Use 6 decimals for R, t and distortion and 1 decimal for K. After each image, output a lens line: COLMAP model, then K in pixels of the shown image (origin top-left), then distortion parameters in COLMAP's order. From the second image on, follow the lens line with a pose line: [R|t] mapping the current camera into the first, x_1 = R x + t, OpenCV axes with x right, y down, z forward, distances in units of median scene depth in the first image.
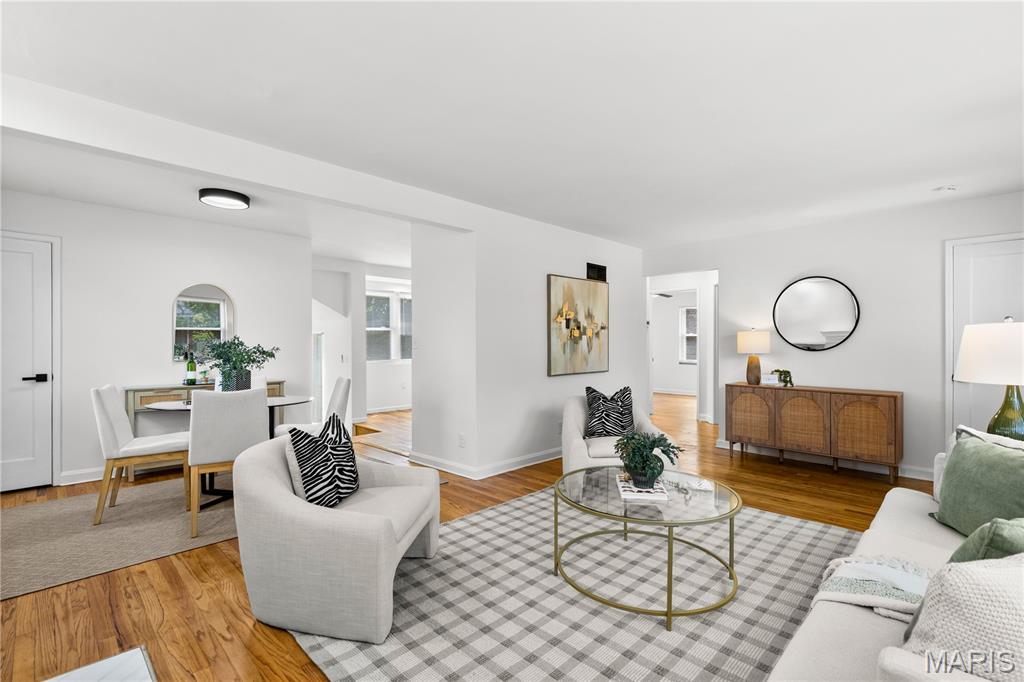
lens RADIAL K [[475.3, 0, 516.1], [0, 475.3, 343.9], [0, 0, 1]] dist [0.001147, 0.000786]
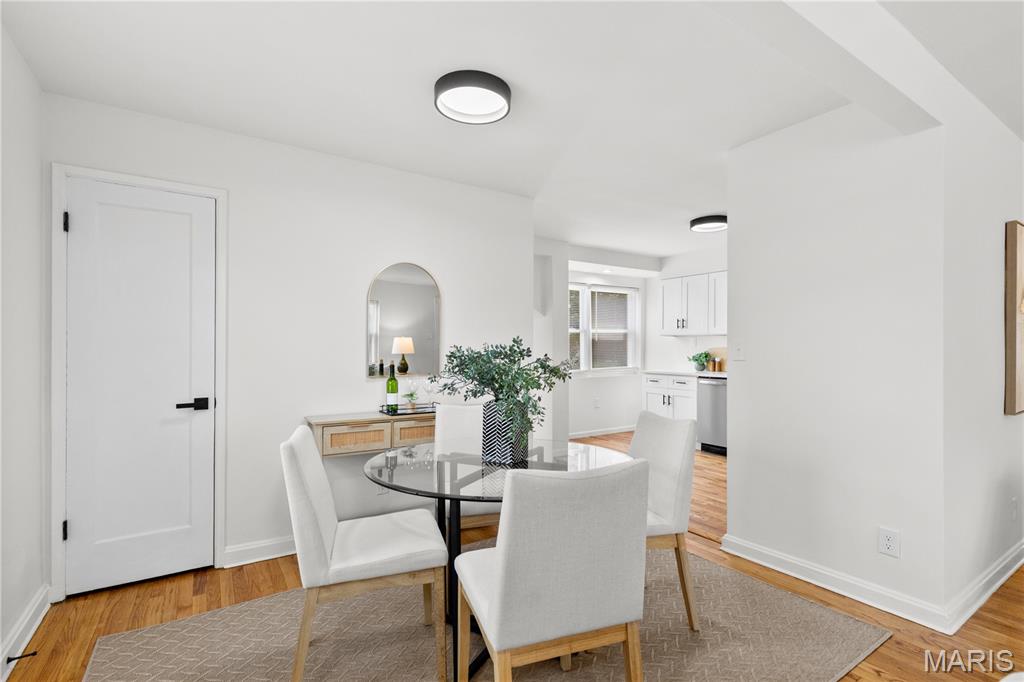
lens RADIAL K [[475.3, 0, 510.6], [0, 475.3, 343.7], [0, 0, 1]] dist [0.001147, 0.000786]
pose [[0.977067, -0.001200, -0.212928, -0.430458], [-0.000982, 0.999948, -0.010143, -0.005124], [0.212929, 0.010120, 0.977015, 0.439597]]
